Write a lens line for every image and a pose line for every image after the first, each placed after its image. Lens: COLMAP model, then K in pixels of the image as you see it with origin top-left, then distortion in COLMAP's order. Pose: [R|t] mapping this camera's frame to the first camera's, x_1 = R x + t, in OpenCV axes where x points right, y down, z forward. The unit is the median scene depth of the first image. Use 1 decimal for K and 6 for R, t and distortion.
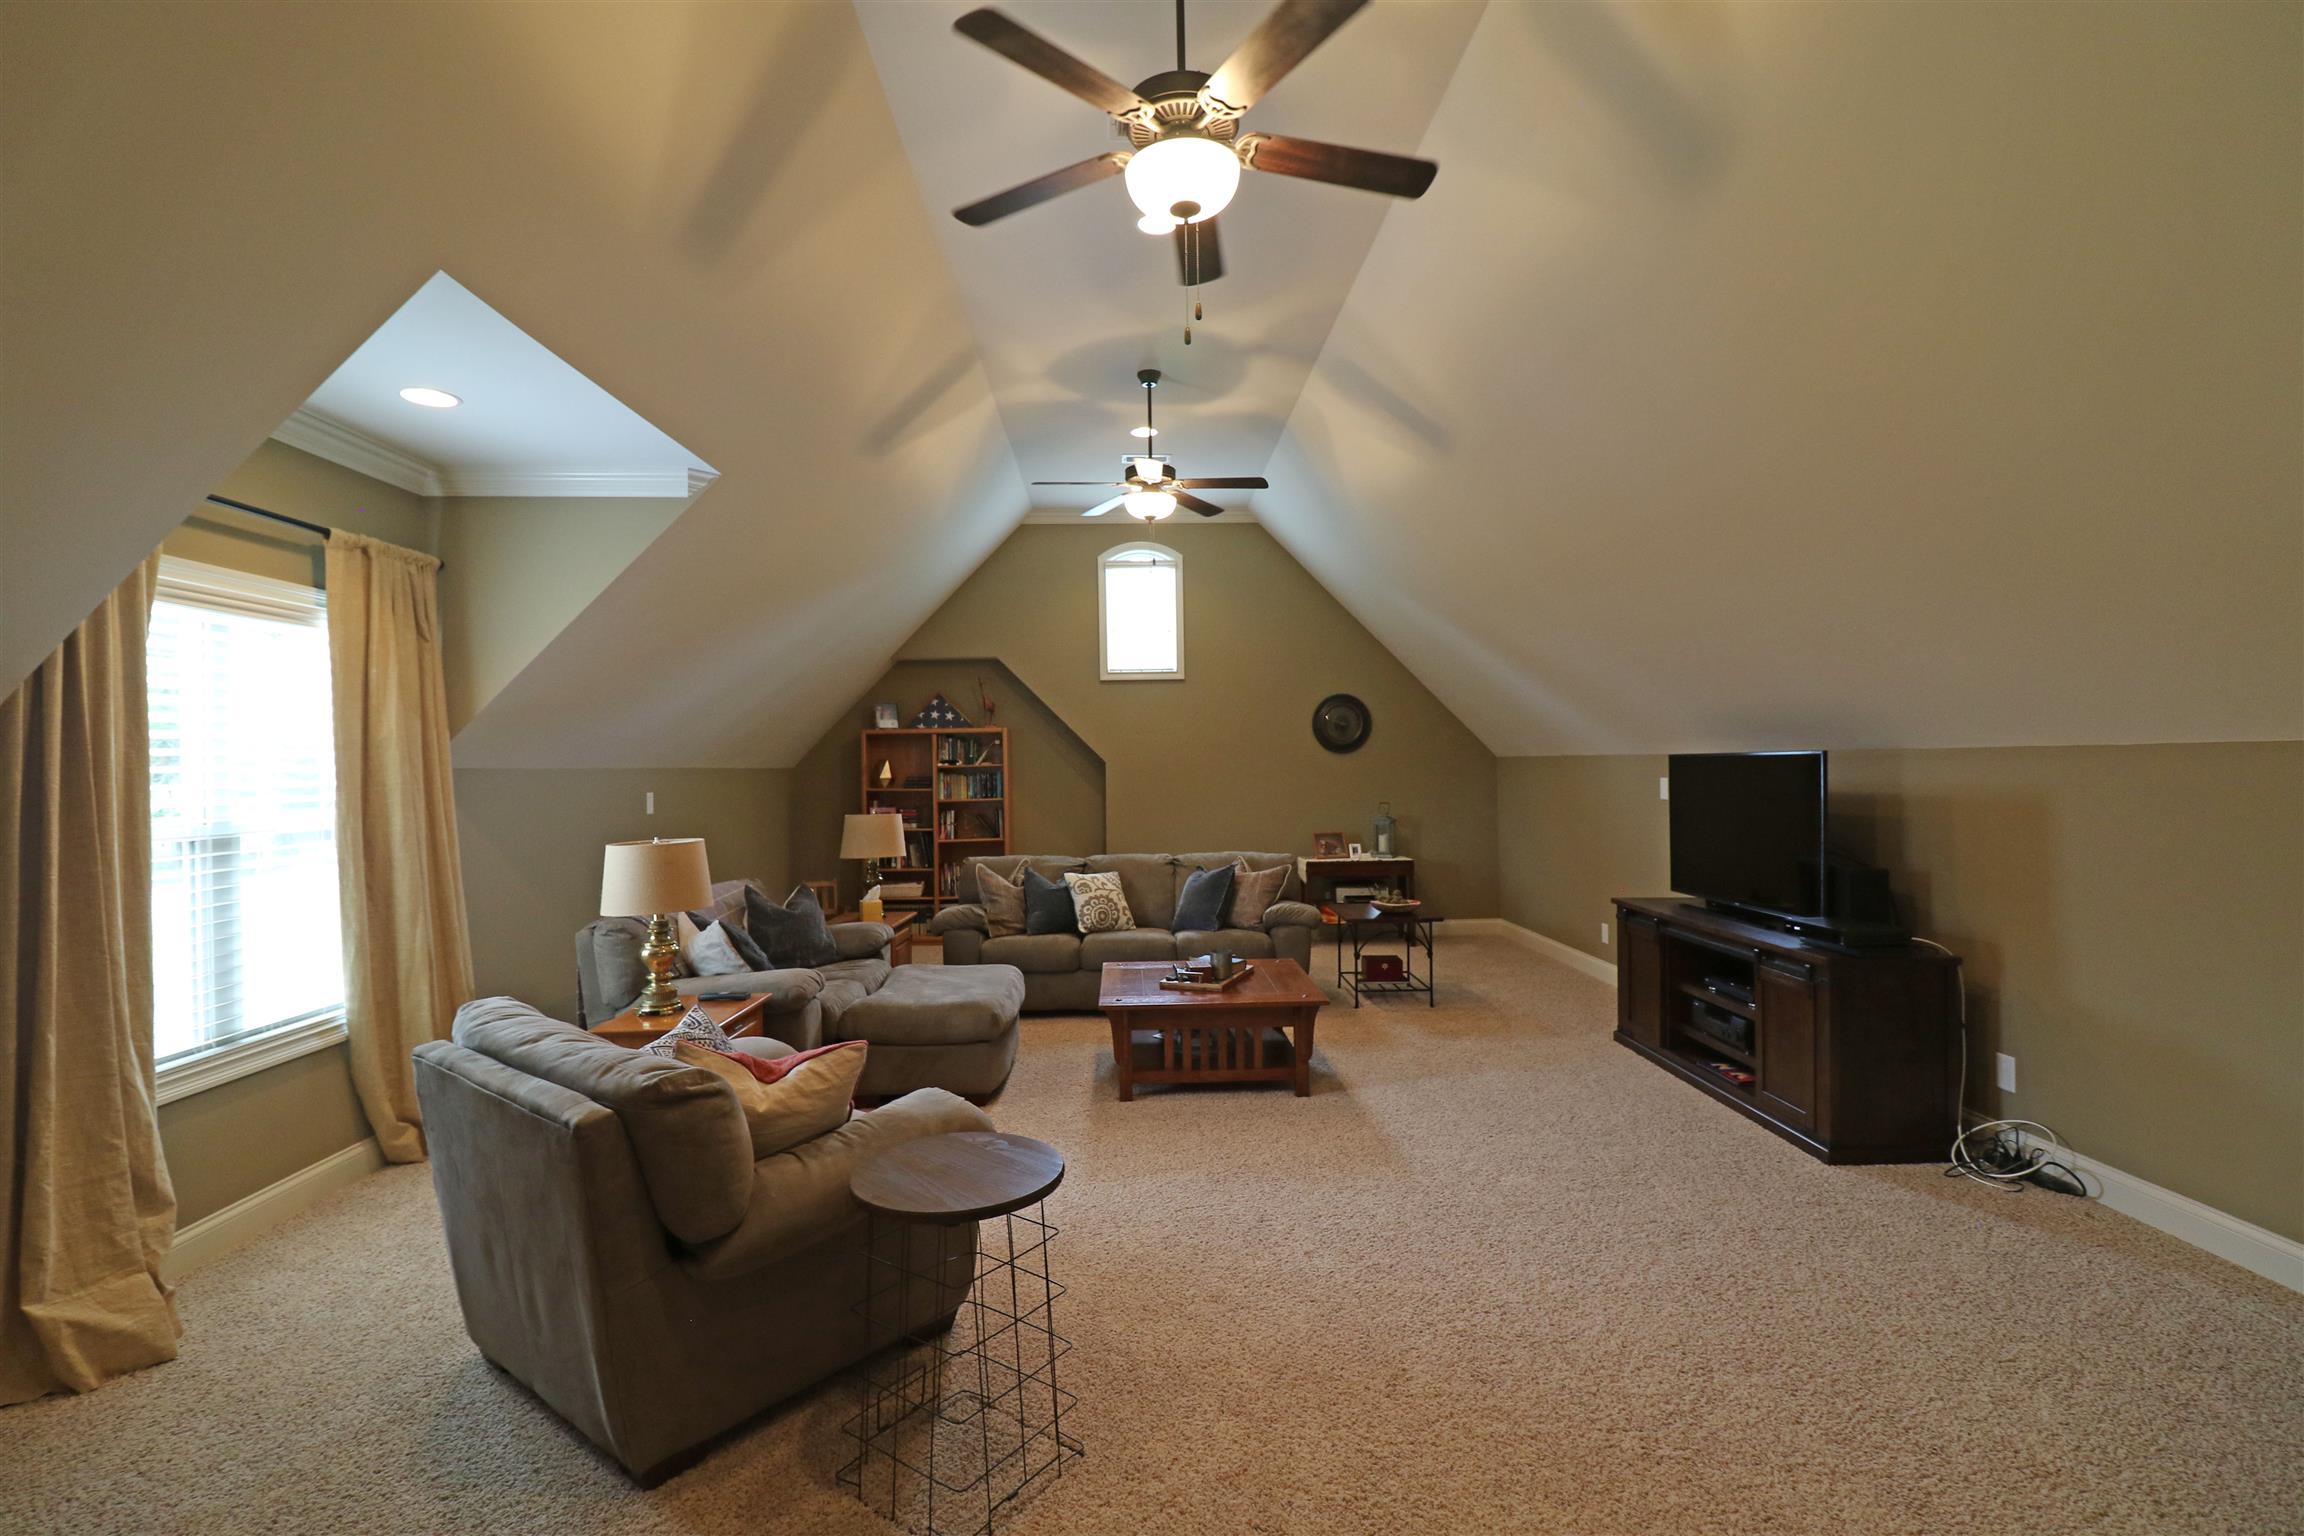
lens RADIAL K [[1067.4, 0, 1160.5], [0, 1067.4, 758.6], [0, 0, 1]] dist [-0.004692, -0.011084]
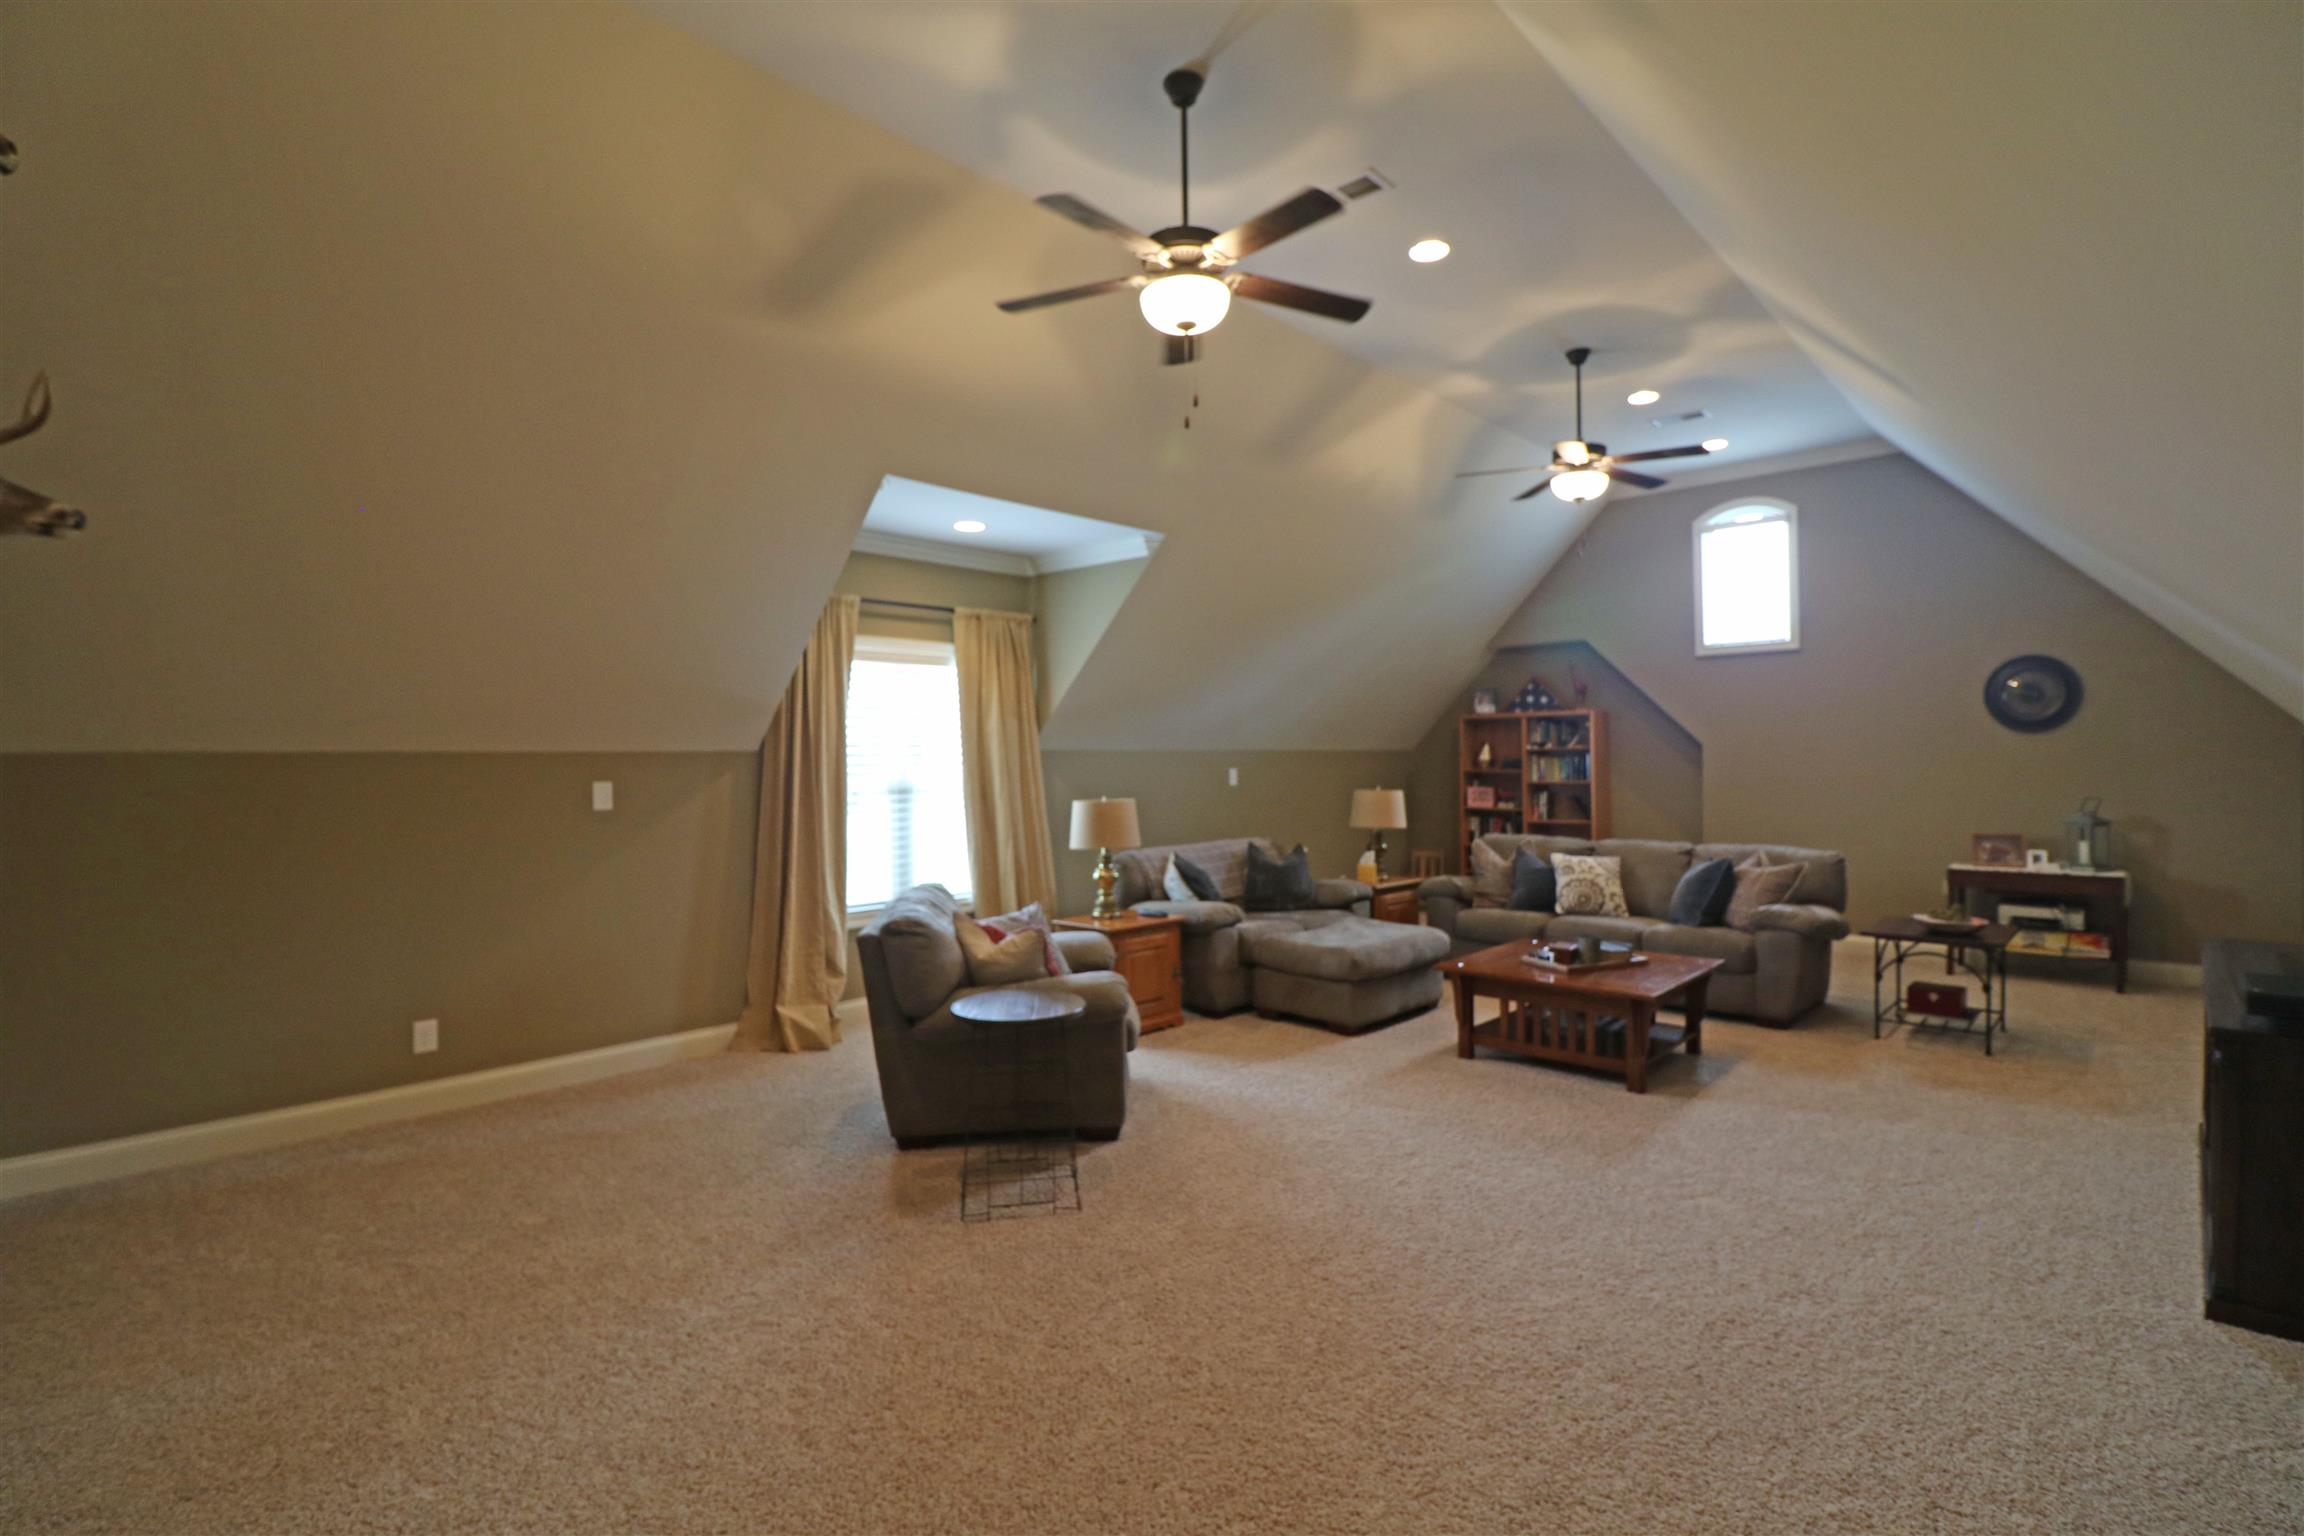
lens RADIAL K [[1067.4, 0, 1153.9], [0, 1067.4, 769.6], [0, 0, 1]] dist [-0.004692, -0.011084]
pose [[0.701137, 0.015368, -0.712861, 0.372865], [0.004126, 0.999663, 0.025610, -0.000856], [0.713015, -0.020898, 0.700838, 0.015877]]
